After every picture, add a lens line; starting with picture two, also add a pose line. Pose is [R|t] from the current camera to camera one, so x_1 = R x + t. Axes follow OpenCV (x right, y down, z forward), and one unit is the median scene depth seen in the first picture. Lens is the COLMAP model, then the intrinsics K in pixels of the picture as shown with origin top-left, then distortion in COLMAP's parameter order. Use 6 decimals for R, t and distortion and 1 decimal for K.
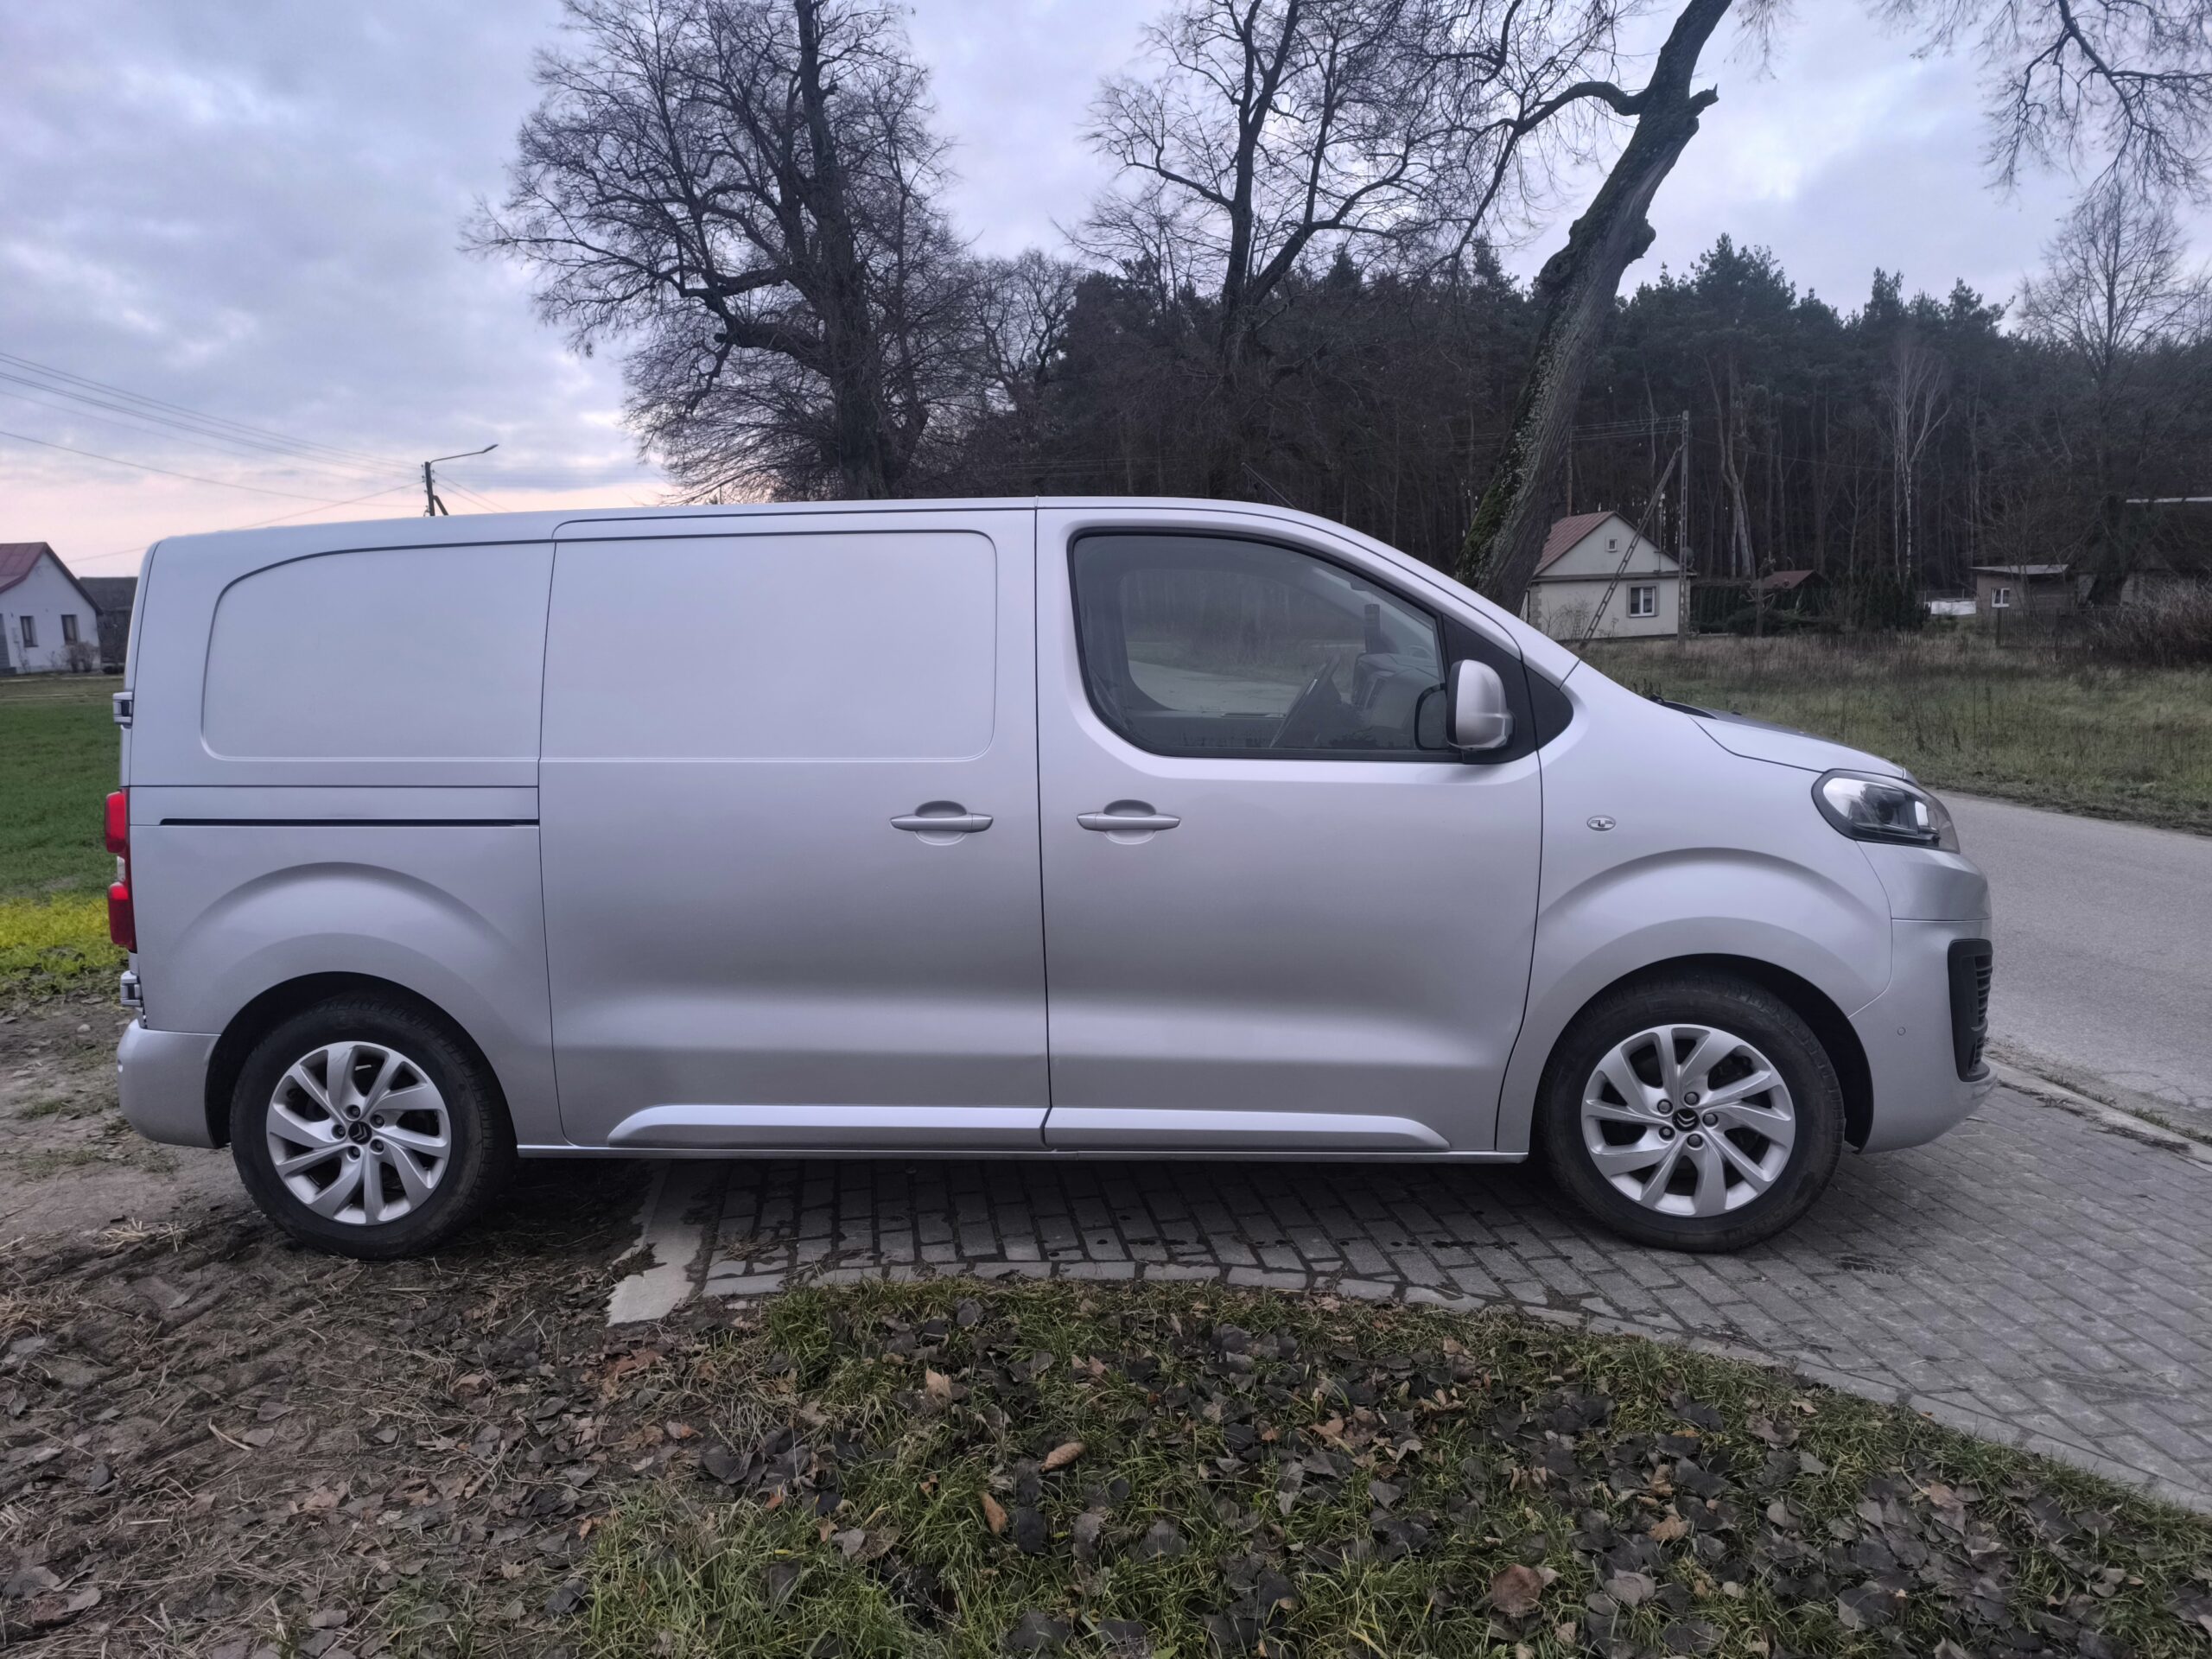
lens RADIAL K [[1515.8, 0, 1114.5], [0, 1515.8, 835.0], [0, 0, 1]] dist [0.035584, -0.037173]
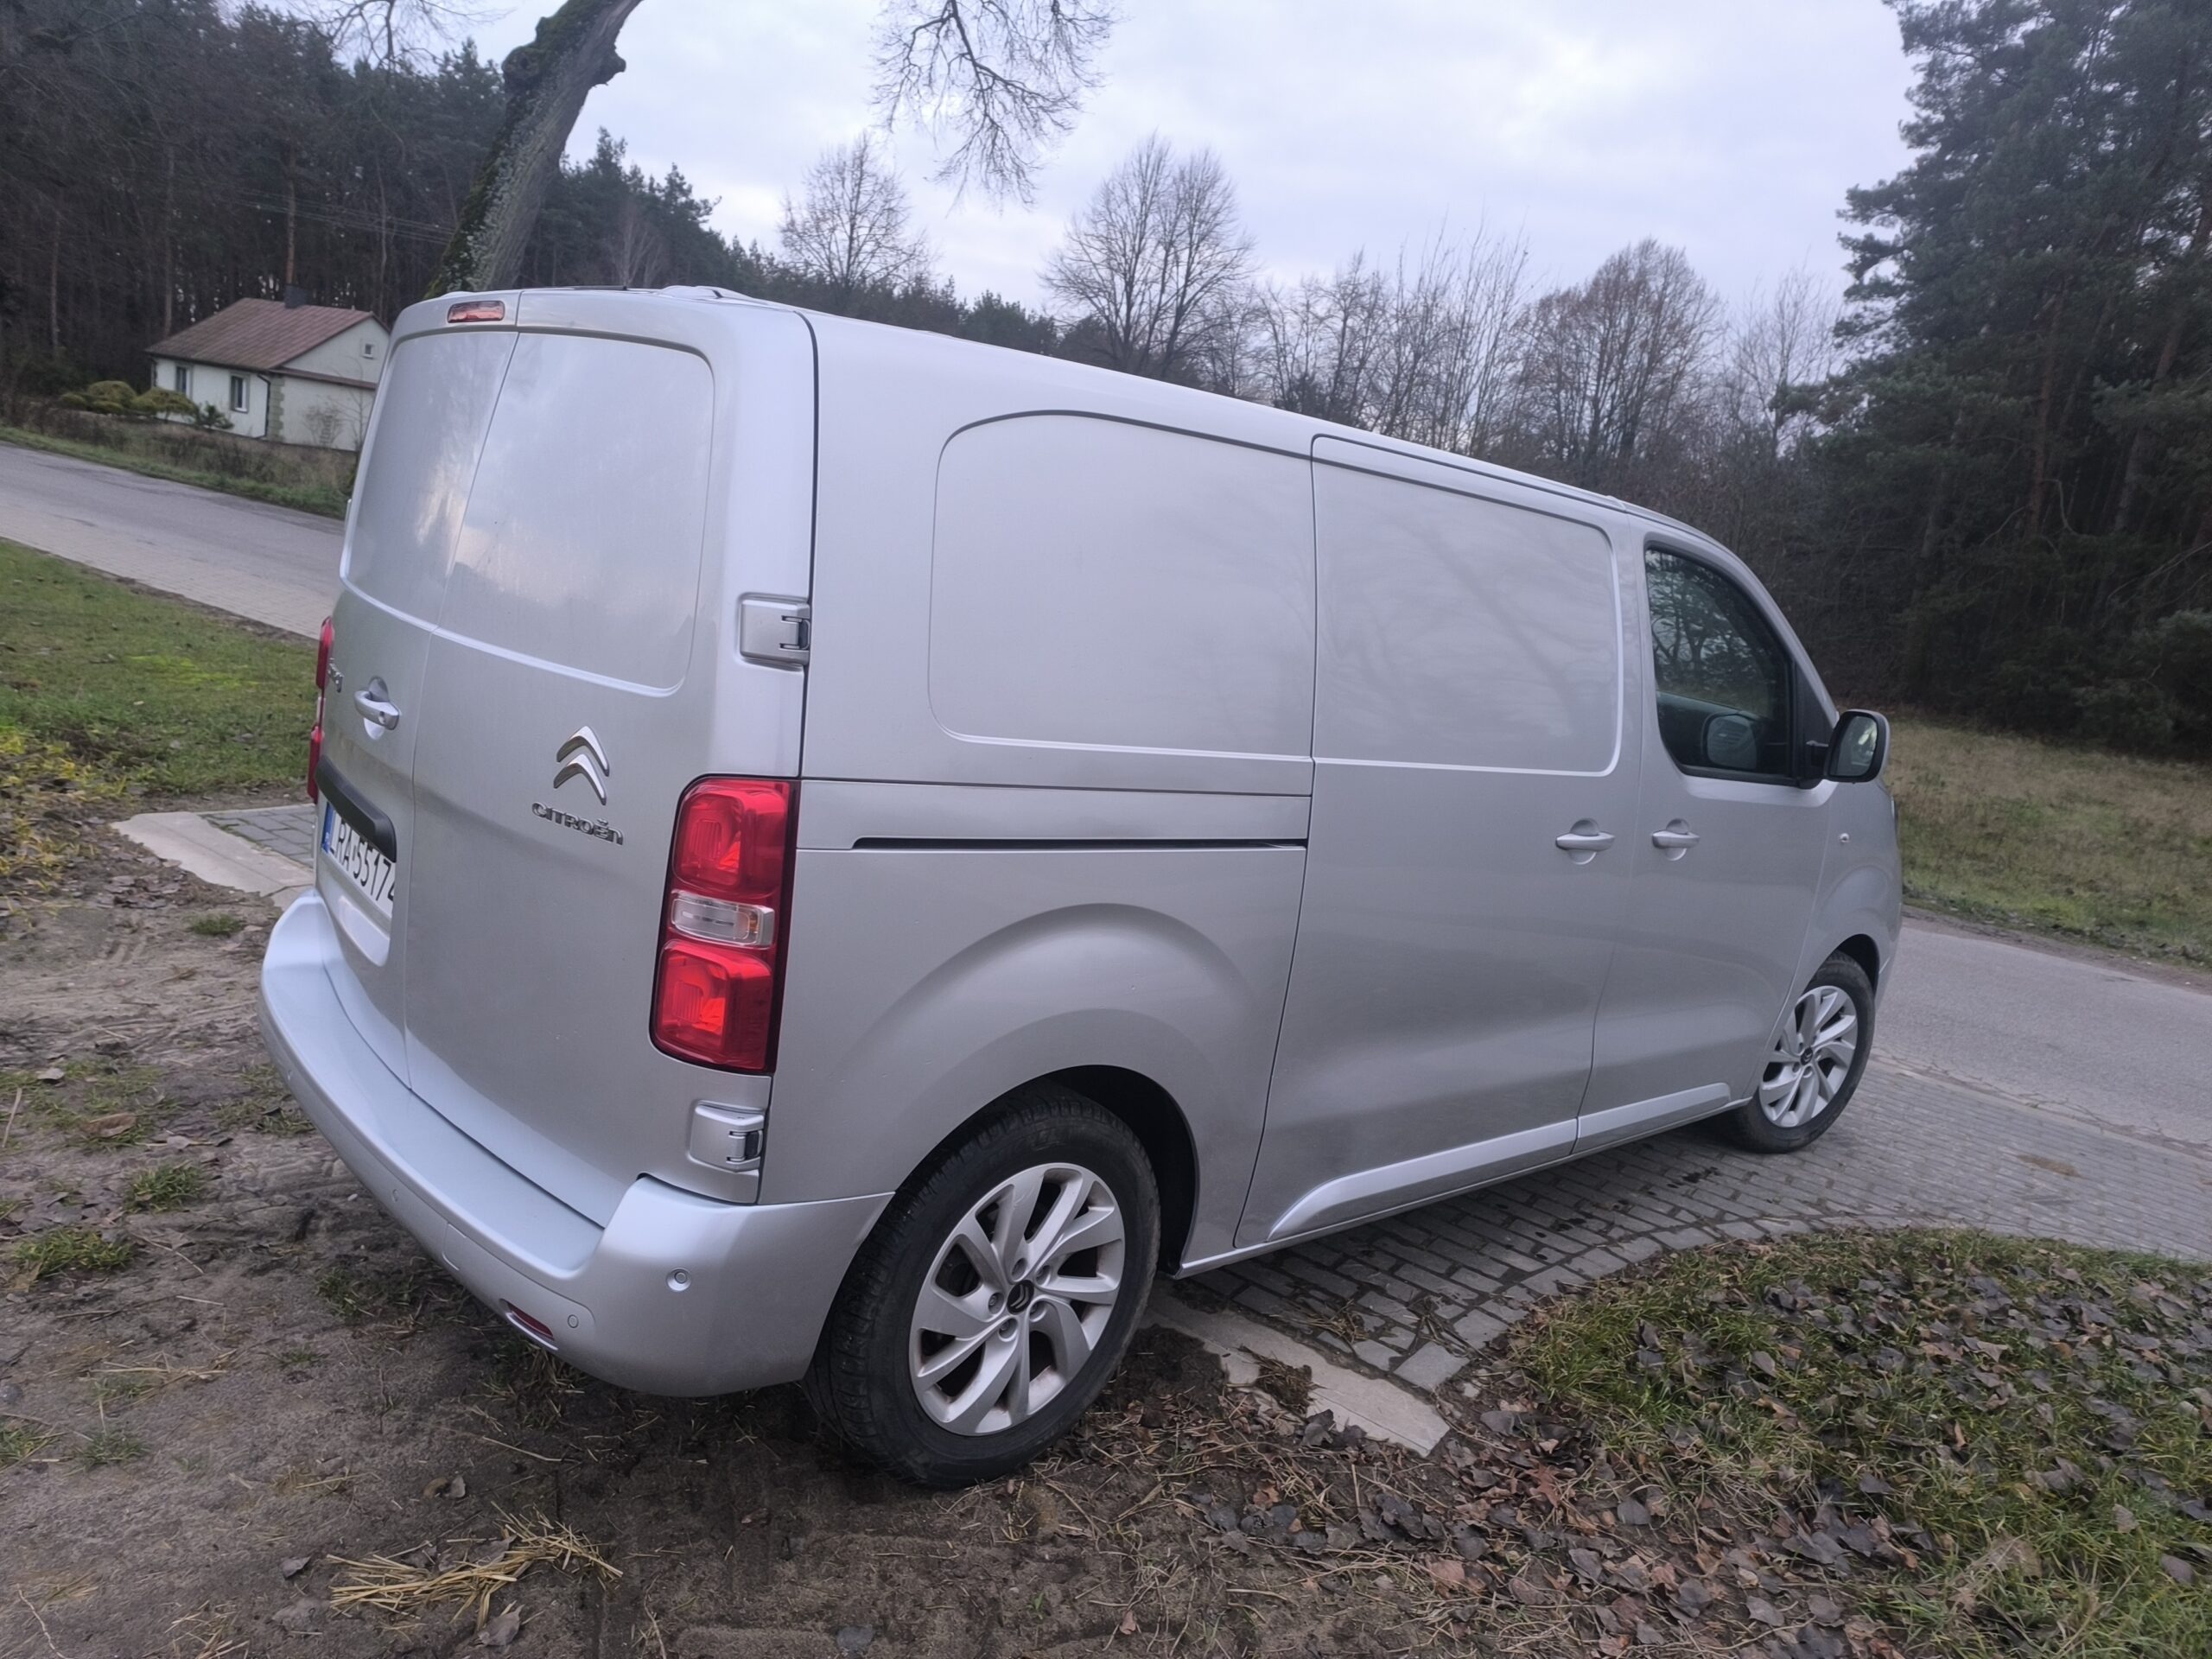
lens RADIAL K [[1515.8, 0, 1109.2], [0, 1515.8, 831.5], [0, 0, 1]] dist [0.035584, -0.037173]
pose [[0.673424, -0.007542, 0.739218, -0.150154], [-0.070710, 0.994706, 0.074565, -0.009377], [-0.735867, -0.102484, 0.669326, 0.085846]]
